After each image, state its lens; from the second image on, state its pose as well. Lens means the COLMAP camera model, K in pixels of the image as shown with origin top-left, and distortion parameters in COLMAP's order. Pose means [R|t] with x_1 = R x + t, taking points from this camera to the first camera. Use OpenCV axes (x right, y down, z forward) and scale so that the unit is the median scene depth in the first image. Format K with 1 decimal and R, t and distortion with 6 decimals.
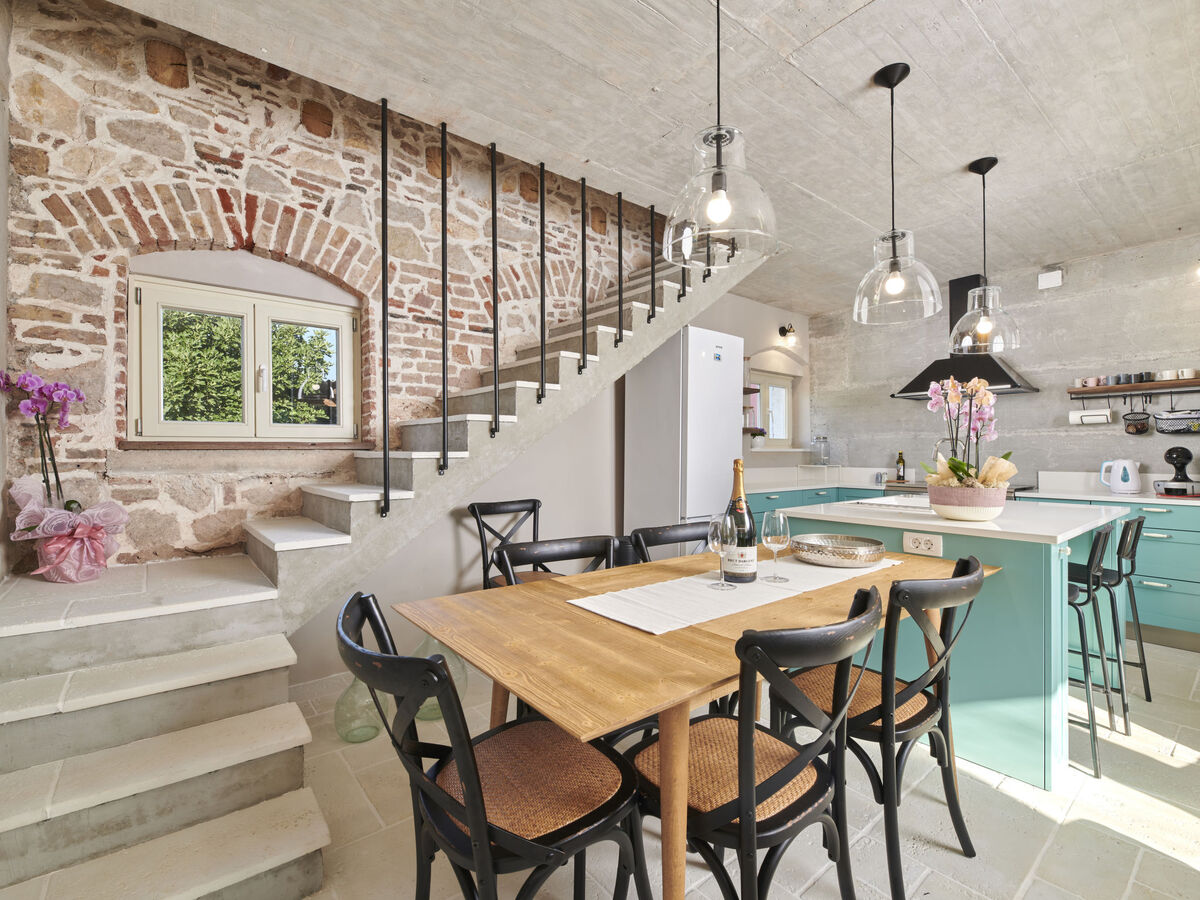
lens RADIAL K [[538.8, 0, 601.3], [0, 538.8, 442.4], [0, 0, 1]] dist [-0.005432, -0.001038]
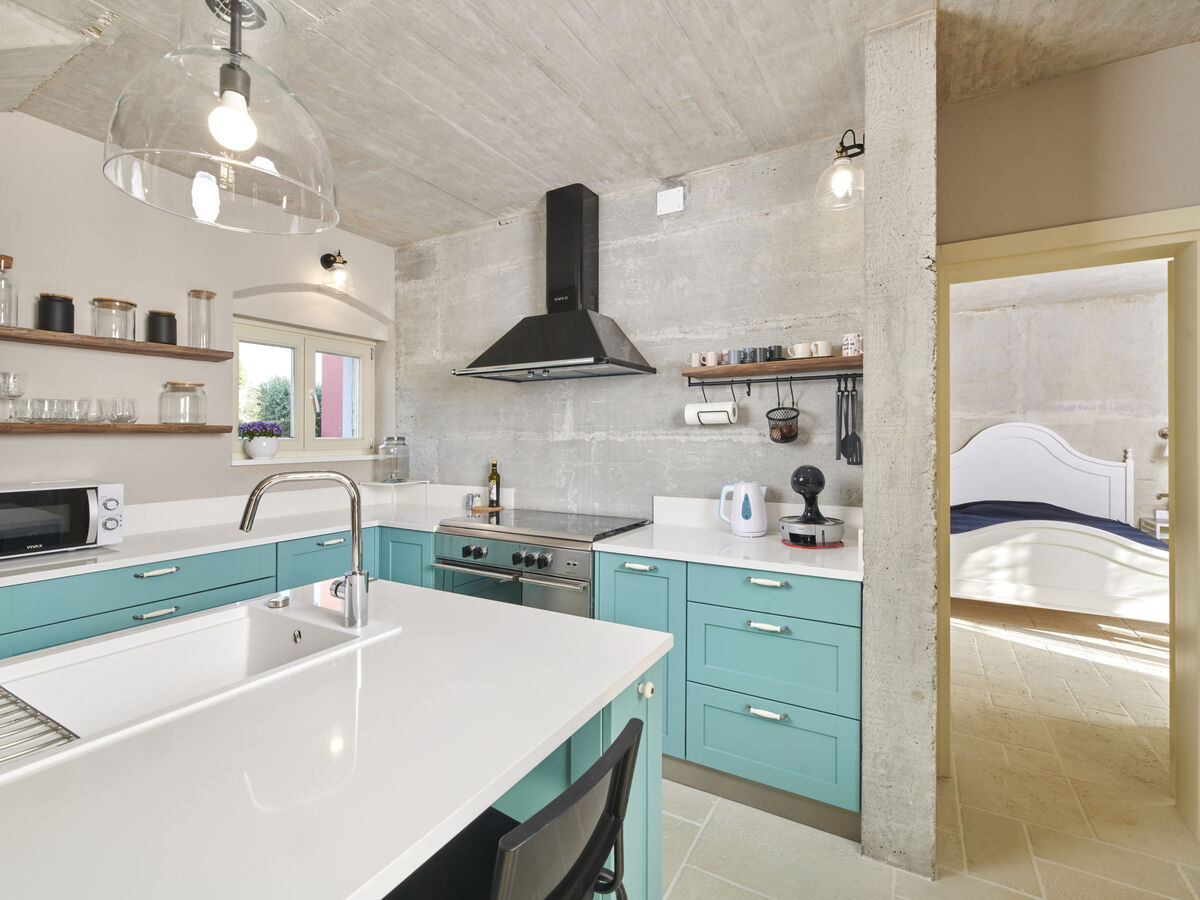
lens RADIAL K [[561.9, 0, 597.1], [0, 561.9, 428.7], [0, 0, 1]] dist [0.001250, -0.000750]
pose [[0.929540, 0.002596, 0.368712, 0.526685], [-0.003647, 0.999991, 0.002155, -0.030047], [-0.368703, -0.003348, 0.929541, 0.416907]]
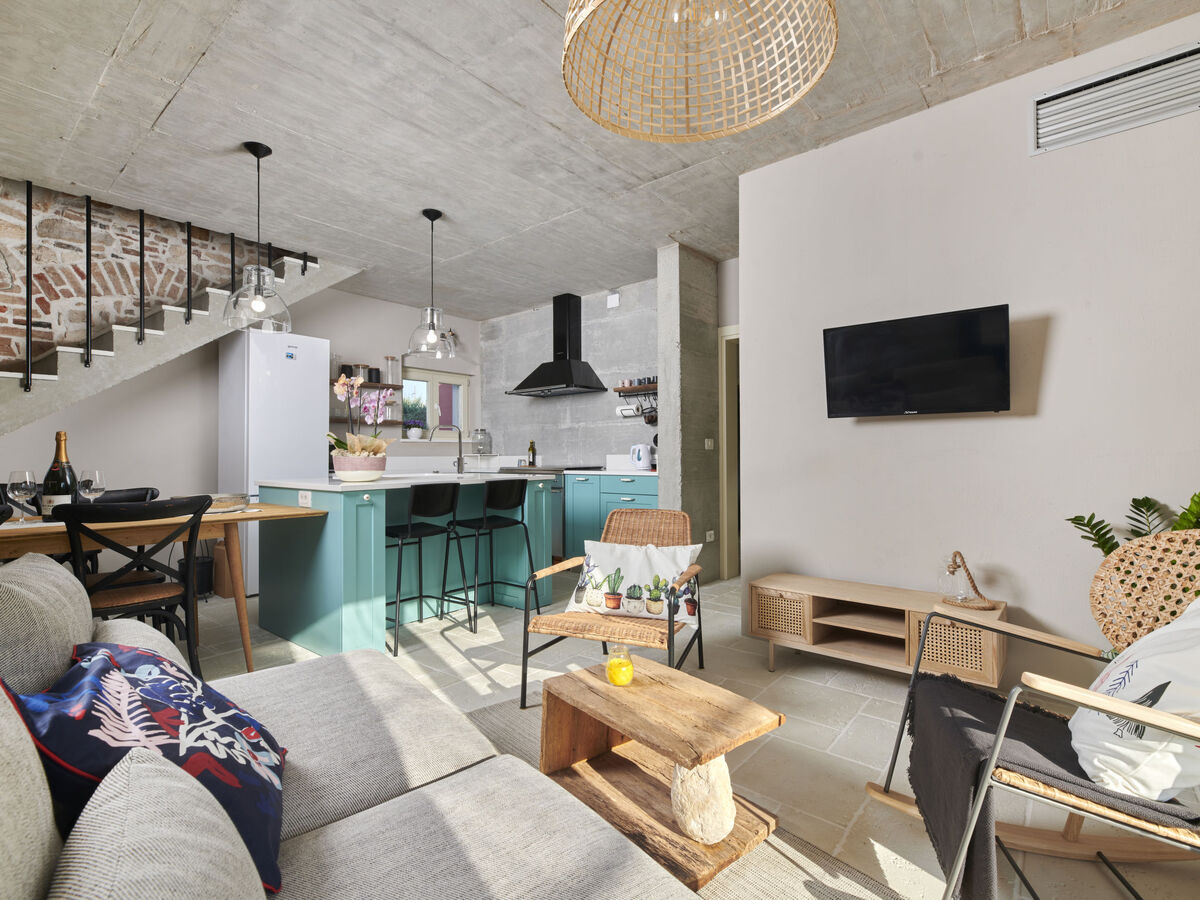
lens RADIAL K [[561.9, 0, 597.0], [0, 561.9, 445.5], [0, 0, 1]] dist [0.001250, -0.000750]
pose [[0.978004, -0.005389, 0.208517, 0.548663], [0.004748, 0.999982, 0.003573, 0.028990], [-0.208532, -0.002504, 0.978012, -0.280807]]
